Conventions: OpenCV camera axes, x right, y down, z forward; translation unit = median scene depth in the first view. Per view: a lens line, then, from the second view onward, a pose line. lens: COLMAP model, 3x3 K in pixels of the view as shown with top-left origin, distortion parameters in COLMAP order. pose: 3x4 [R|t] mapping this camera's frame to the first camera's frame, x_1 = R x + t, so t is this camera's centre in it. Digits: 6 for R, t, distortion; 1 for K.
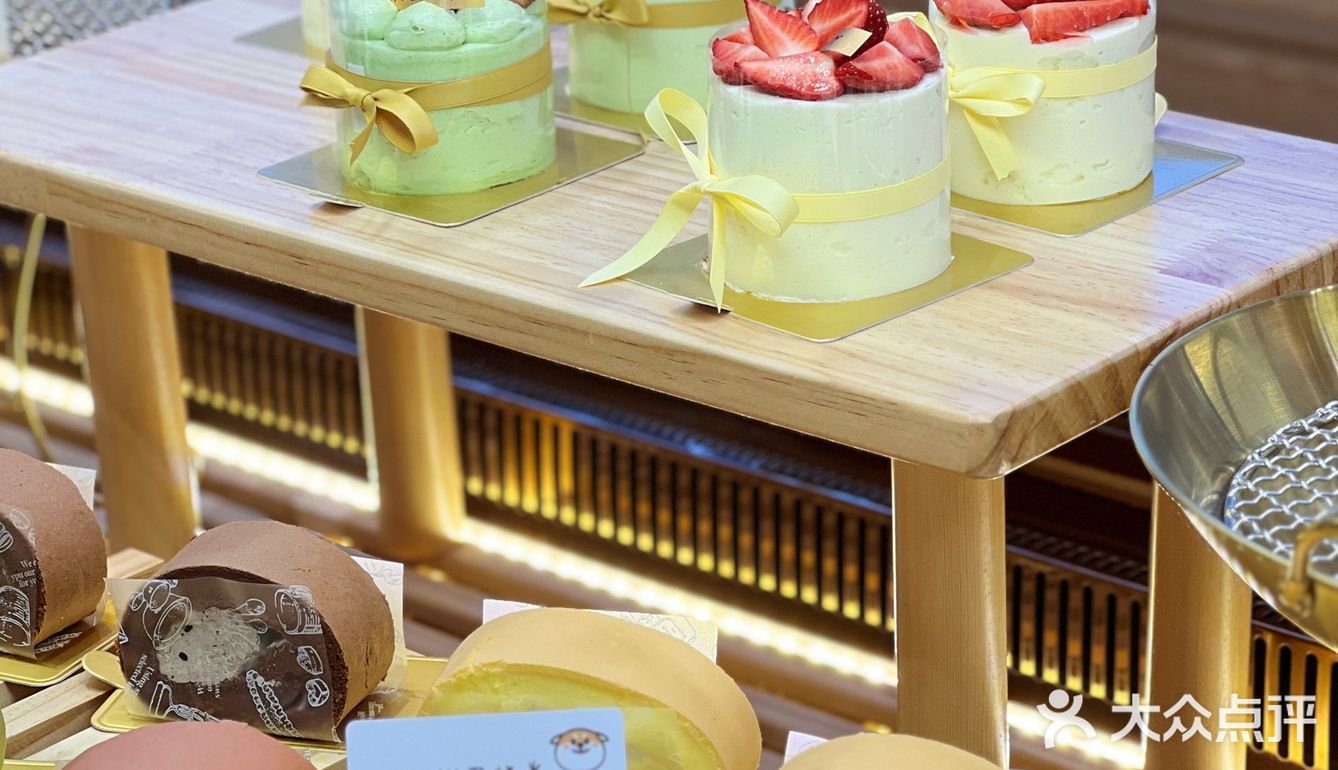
lens RADIAL K [[4490.3, 0, 669.0], [0, 4490.3, 385.0], [0, 0, 1]] dist [-0.717151, 25.593258]
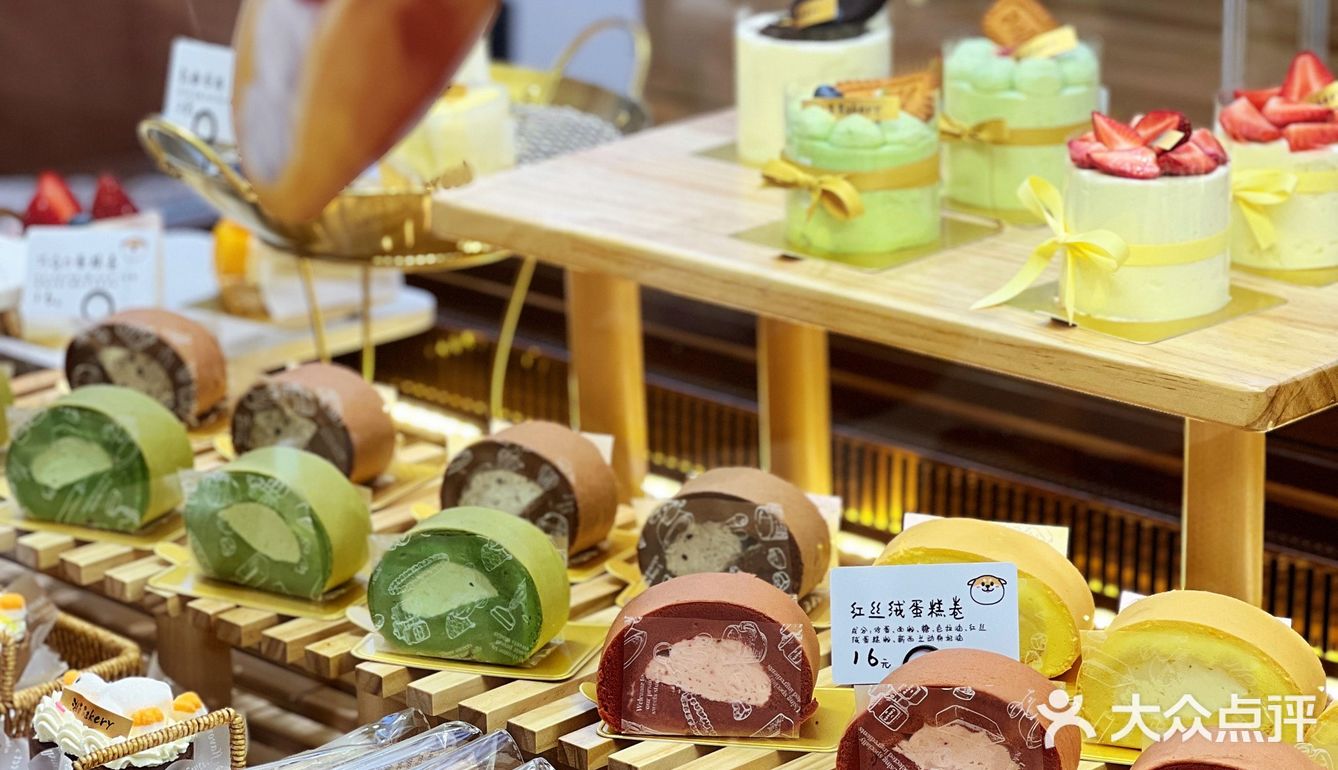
lens RADIAL K [[4490.3, 0, 669.0], [0, 4490.3, 385.0], [0, 0, 1]] dist [-0.717151, 25.593258]
pose [[0.999011, 0.033830, -0.028864, -0.075035], [-0.035735, 0.997027, -0.068260, 0.104958], [0.026469, 0.069224, 0.997250, -0.435615]]
